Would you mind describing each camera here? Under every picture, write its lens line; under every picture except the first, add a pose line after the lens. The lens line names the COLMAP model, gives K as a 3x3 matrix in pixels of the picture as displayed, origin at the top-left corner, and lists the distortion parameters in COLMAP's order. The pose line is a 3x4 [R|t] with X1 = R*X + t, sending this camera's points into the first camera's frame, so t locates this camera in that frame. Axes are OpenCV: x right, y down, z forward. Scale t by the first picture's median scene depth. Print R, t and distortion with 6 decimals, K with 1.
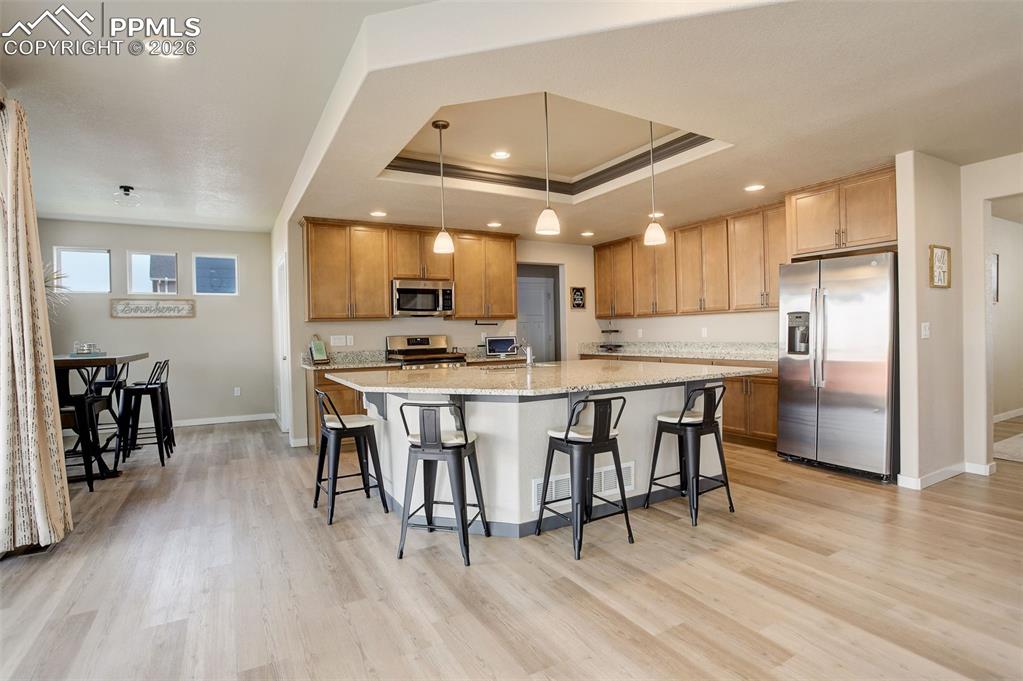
lens RADIAL K [[490.1, 0, 505.9], [0, 490.1, 343.3], [0, 0, 1]] dist [-0.071964, 0.027348]
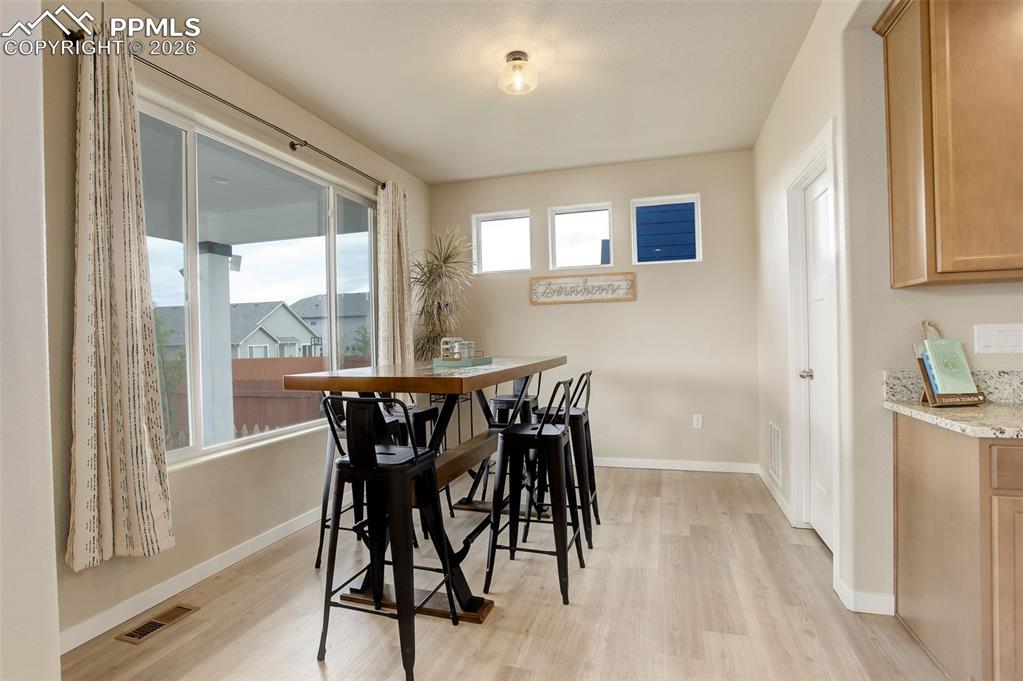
lens RADIAL K [[500.5, 0, 505.0], [0, 500.5, 339.8], [0, 0, 1]] dist [-0.074282, 0.031732]
pose [[0.669870, 0.008297, -0.742432, -0.293061], [-0.004717, 0.999965, 0.006919, -0.004821], [0.742464, -0.001133, 0.669885, 0.455294]]
